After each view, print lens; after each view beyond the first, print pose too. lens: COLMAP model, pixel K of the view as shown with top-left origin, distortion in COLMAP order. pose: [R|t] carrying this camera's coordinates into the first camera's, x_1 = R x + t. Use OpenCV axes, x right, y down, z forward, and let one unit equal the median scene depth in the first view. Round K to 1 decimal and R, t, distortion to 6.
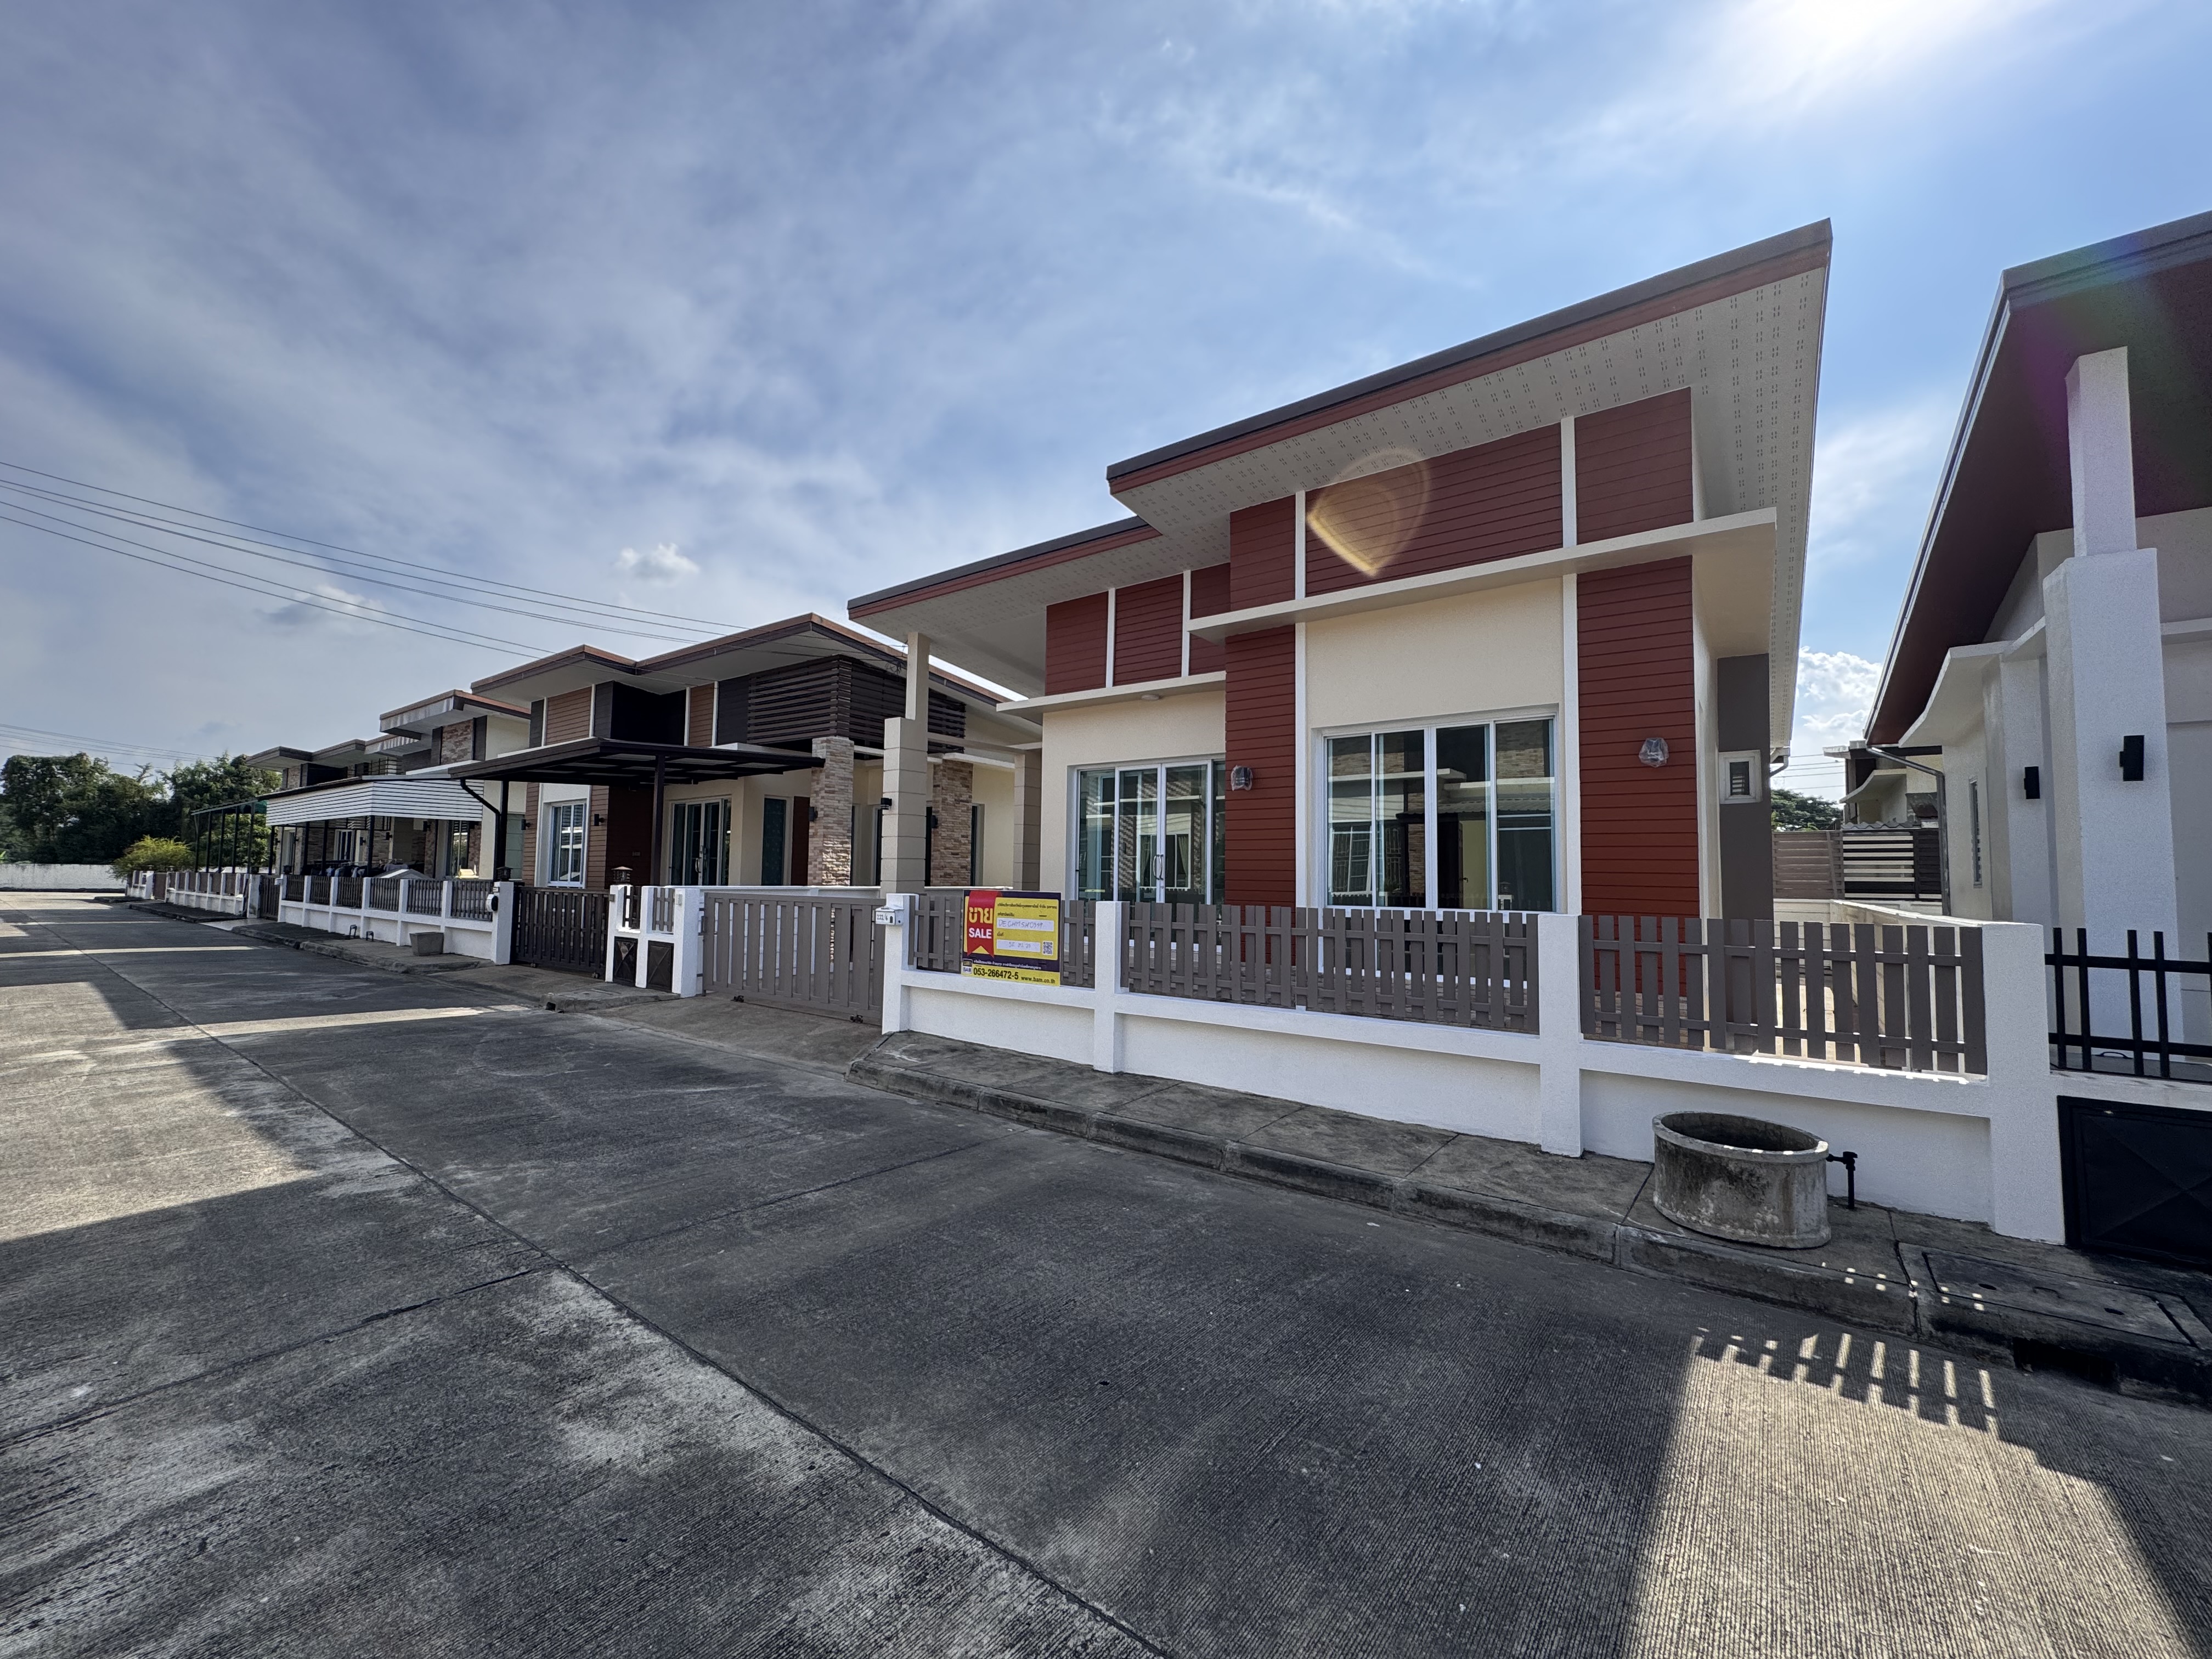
lens RADIAL K [[887.9, 0, 1099.8], [0, 887.9, 828.6], [0, 0, 1]] dist [-0.003296, 0.000799]
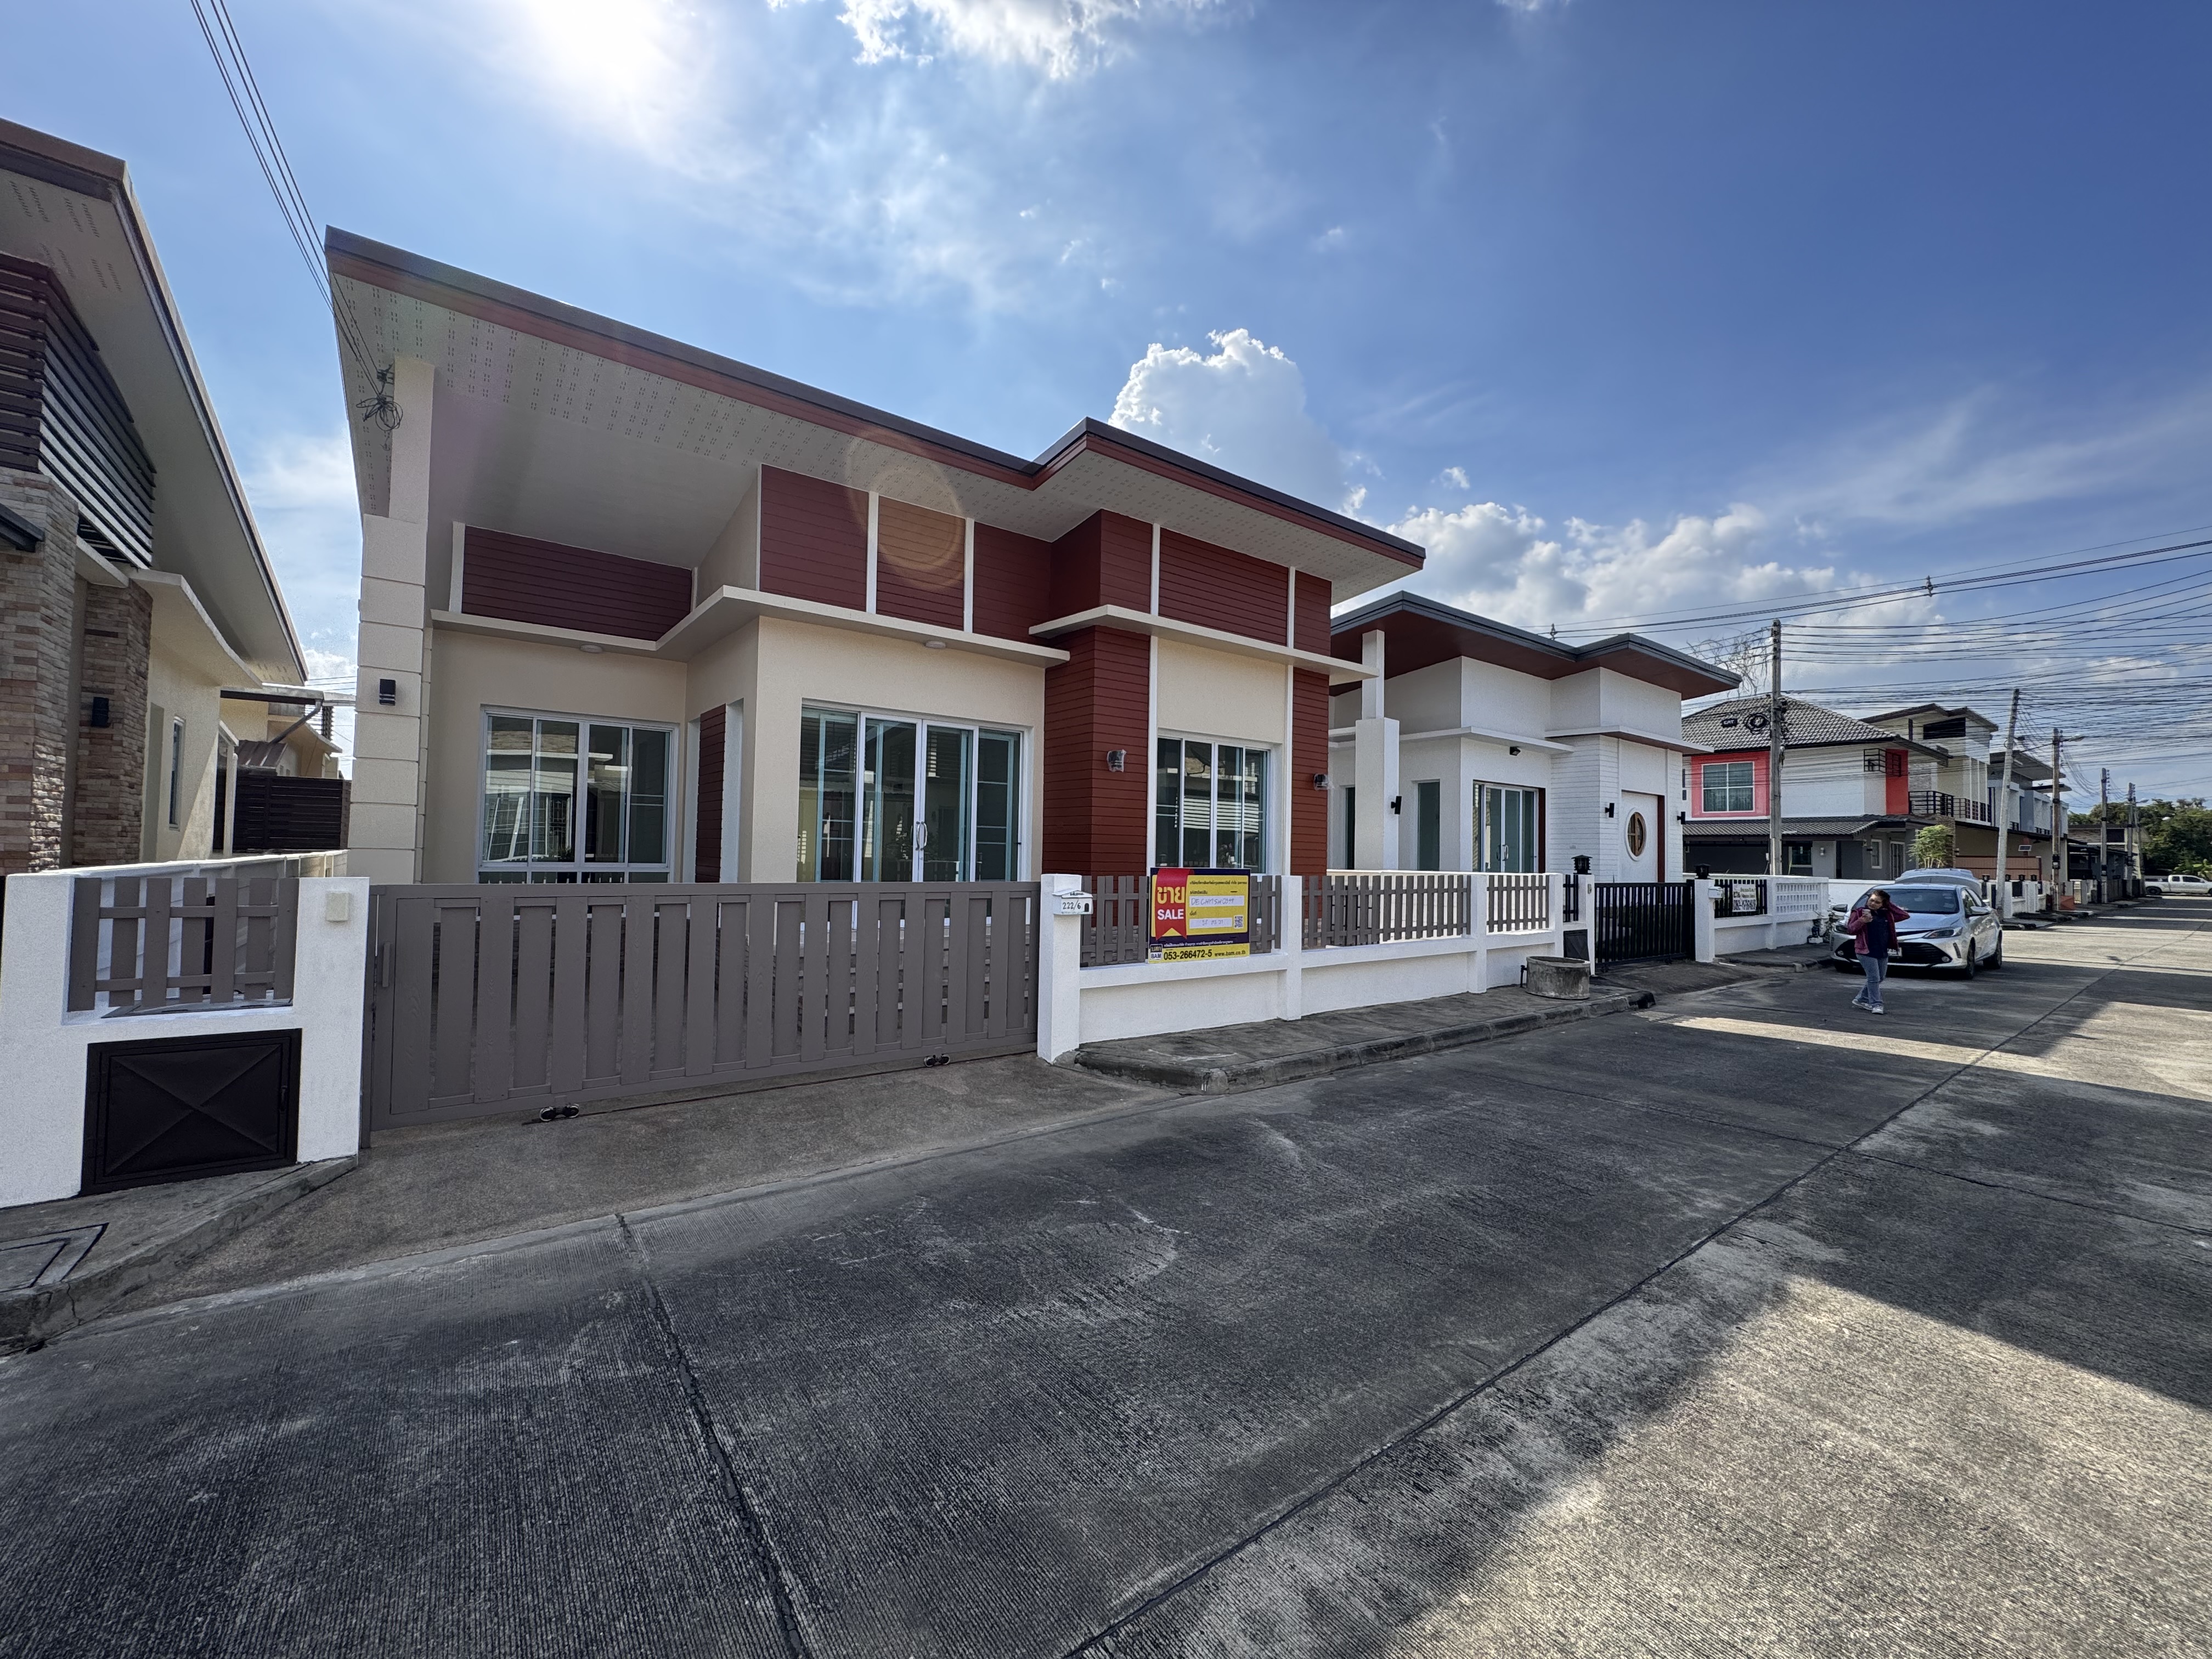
lens RADIAL K [[887.9, 0, 1110.4], [0, 887.9, 826.3], [0, 0, 1]] dist [-0.003296, 0.000799]
pose [[0.256568, 0.022857, 0.966256, -1.238004], [-0.069357, 0.997578, -0.005181, 0.042147], [-0.964035, -0.065687, 0.257532, 0.980334]]
